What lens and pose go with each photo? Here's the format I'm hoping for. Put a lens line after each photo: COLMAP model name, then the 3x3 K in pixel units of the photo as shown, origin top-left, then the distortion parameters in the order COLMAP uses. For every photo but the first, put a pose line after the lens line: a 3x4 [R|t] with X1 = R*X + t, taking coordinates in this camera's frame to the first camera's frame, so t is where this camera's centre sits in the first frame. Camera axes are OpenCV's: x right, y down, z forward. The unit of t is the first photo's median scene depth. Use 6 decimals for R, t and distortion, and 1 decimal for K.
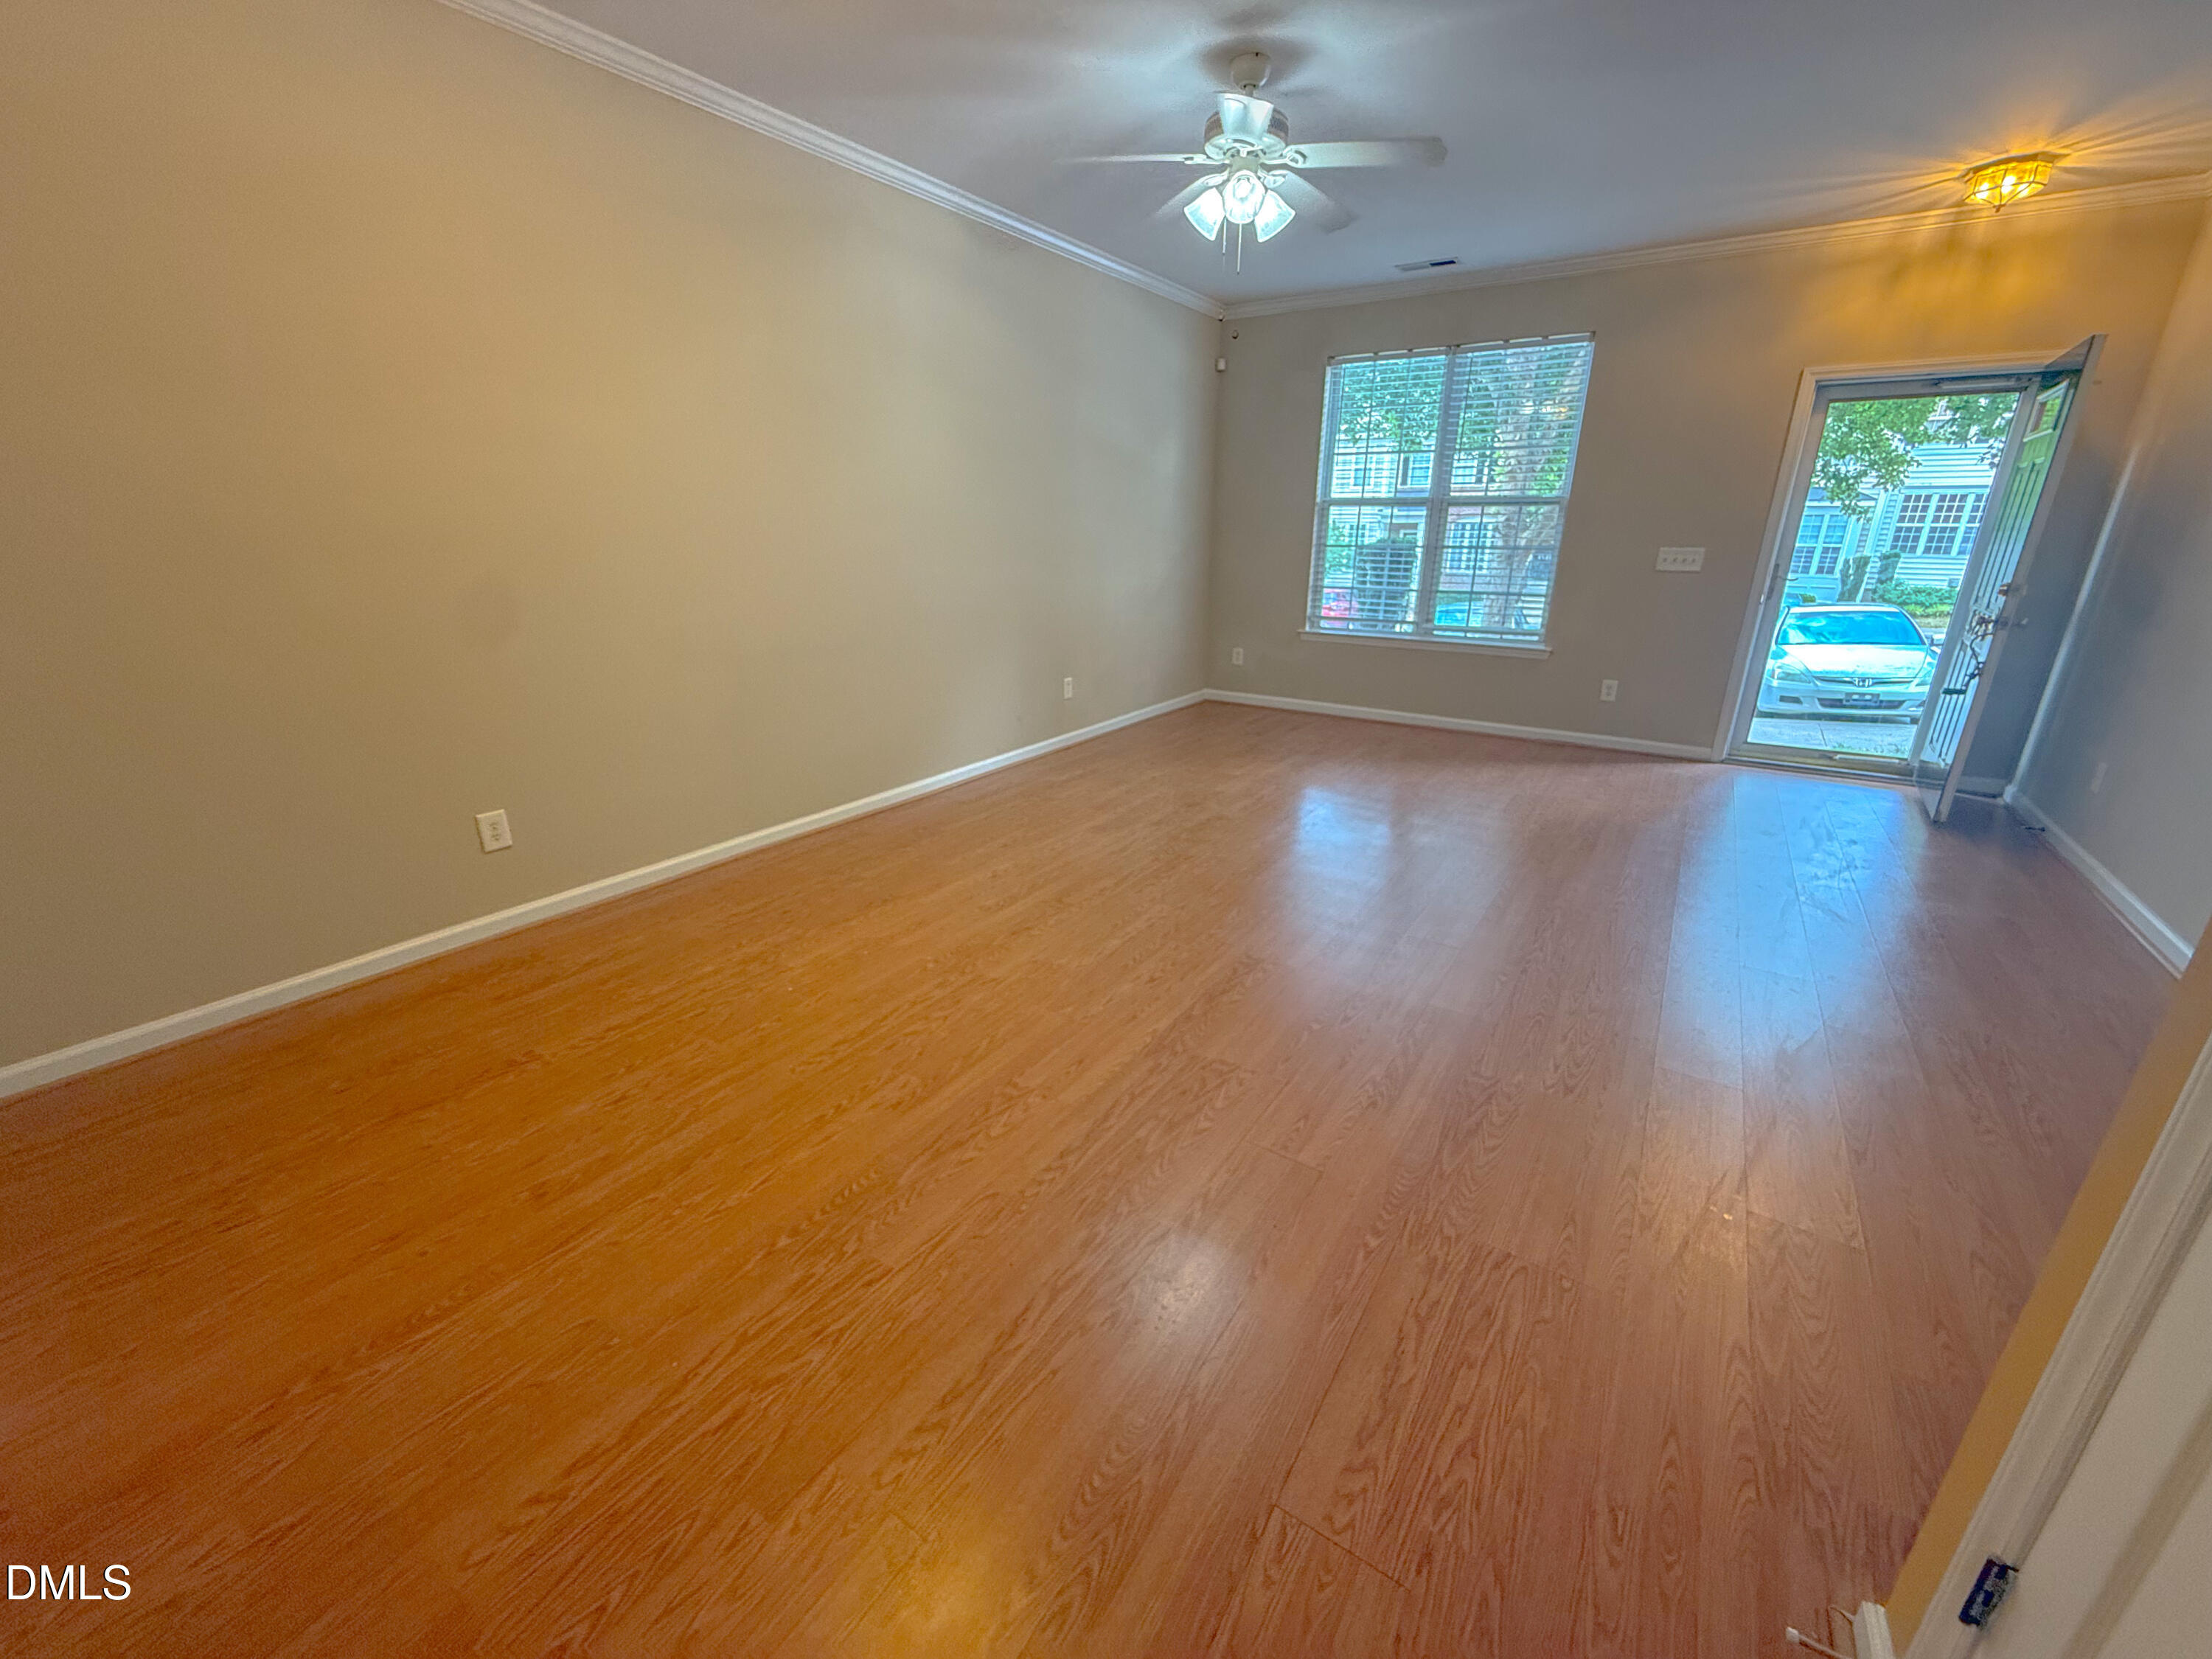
lens RADIAL K [[885.6, 0, 1075.6], [0, 885.6, 829.3], [0, 0, 1]] dist [-0.001989, 0.002238]
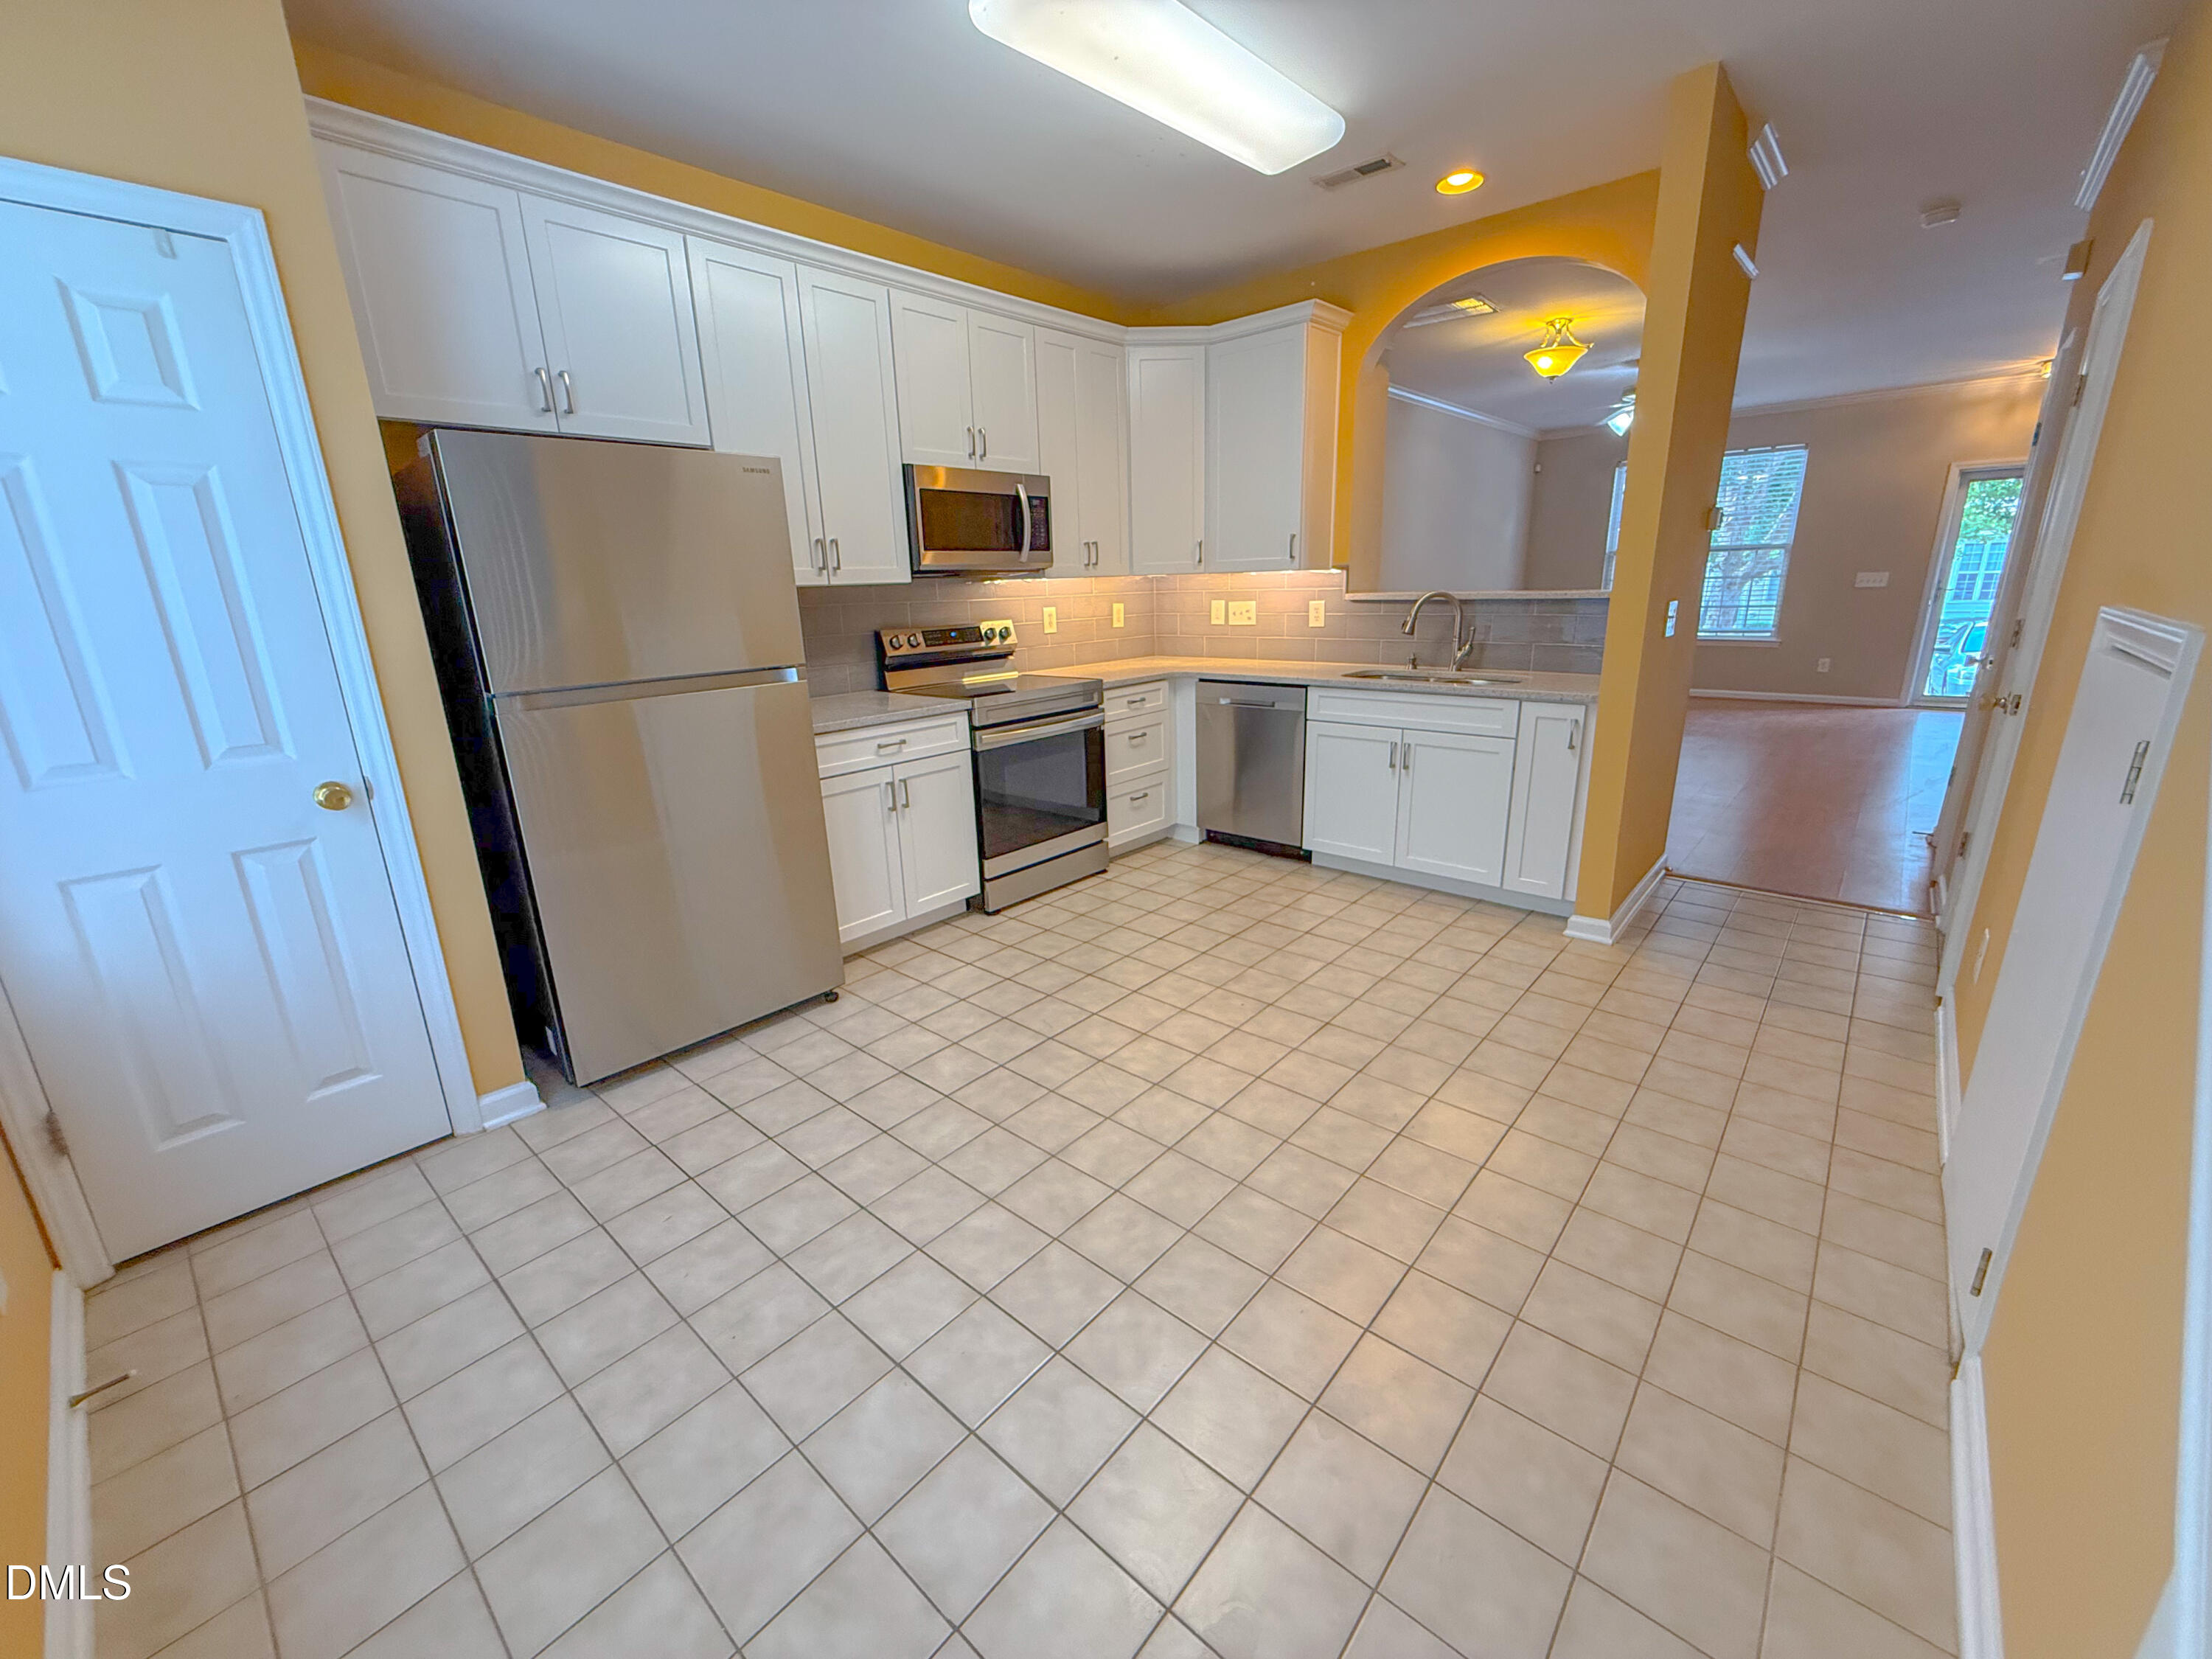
lens RADIAL K [[885.6, 0, 1092.0], [0, 885.6, 831.7], [0, 0, 1]] dist [-0.001989, 0.002238]
pose [[0.991158, 0.004336, -0.132616, -0.641431], [-0.011706, 0.998426, -0.054845, 0.325377], [0.132169, 0.055913, 0.989649, -0.955667]]
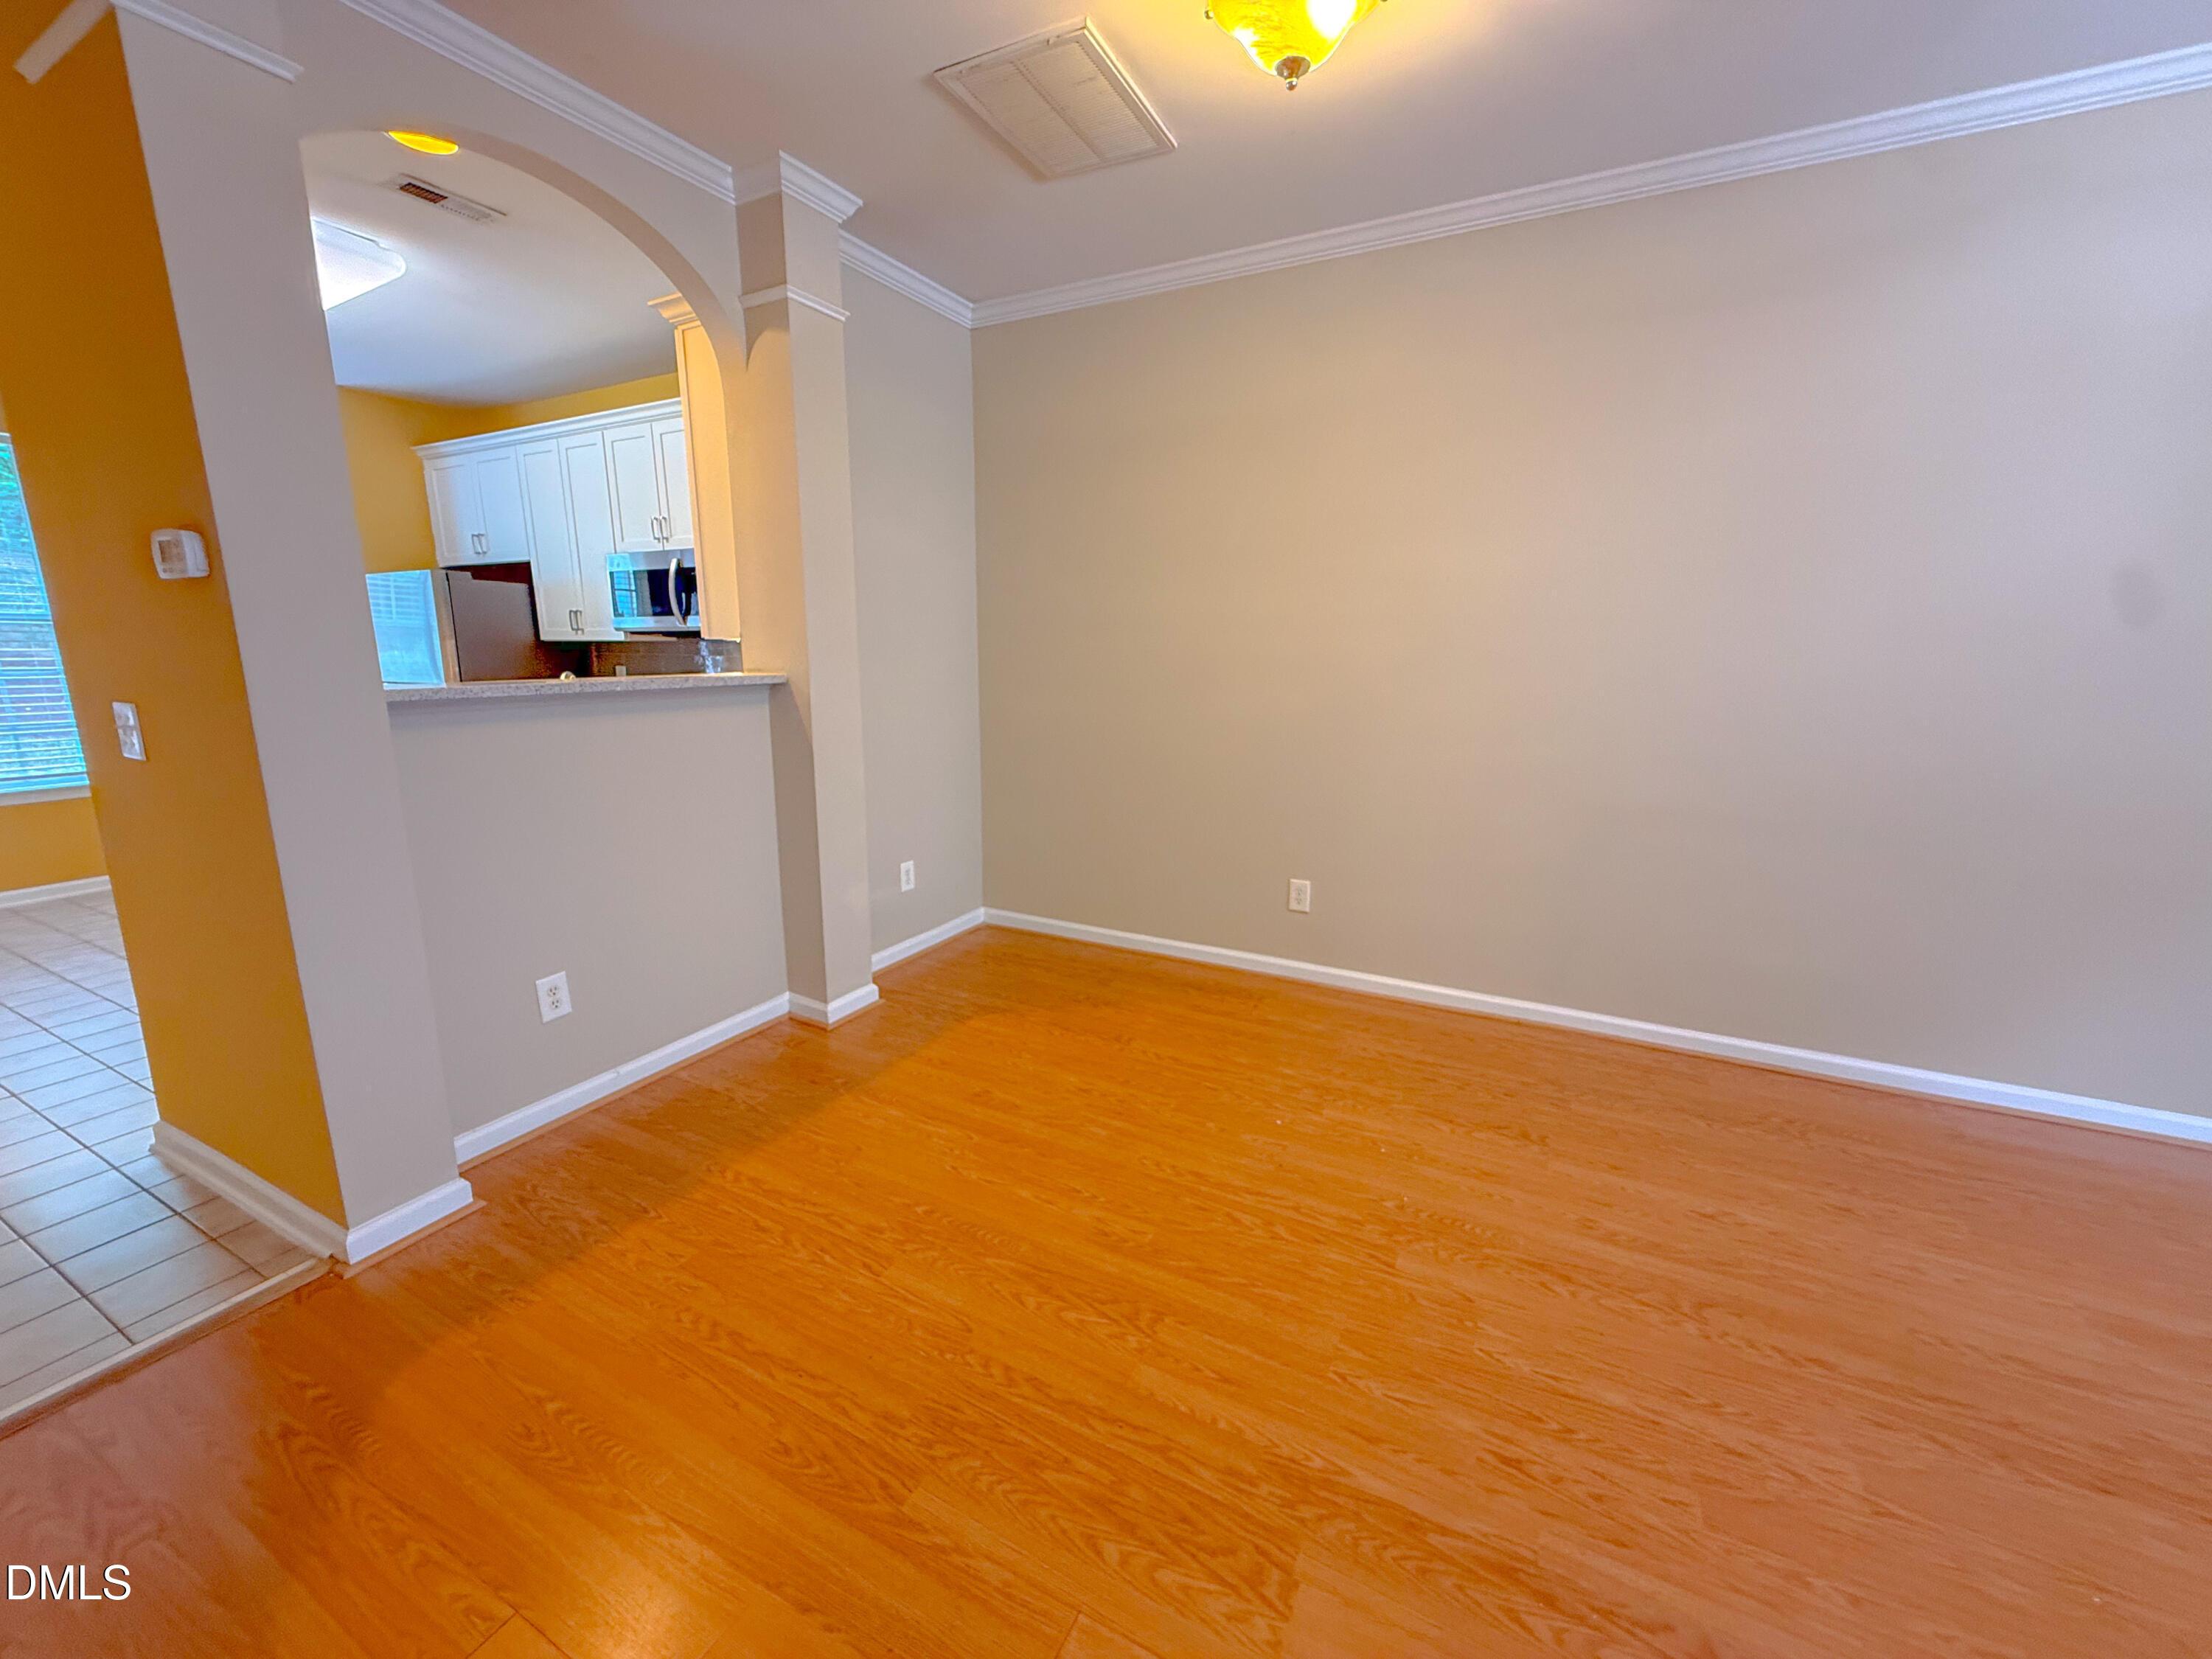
lens RADIAL K [[885.6, 0, 1110.0], [0, 885.6, 819.2], [0, 0, 1]] dist [-0.001989, 0.002238]
pose [[0.120456, 0.190816, -0.974207, 0.362114], [-0.328377, 0.933767, 0.142293, -0.138973], [0.936835, 0.302767, 0.175138, 0.387616]]
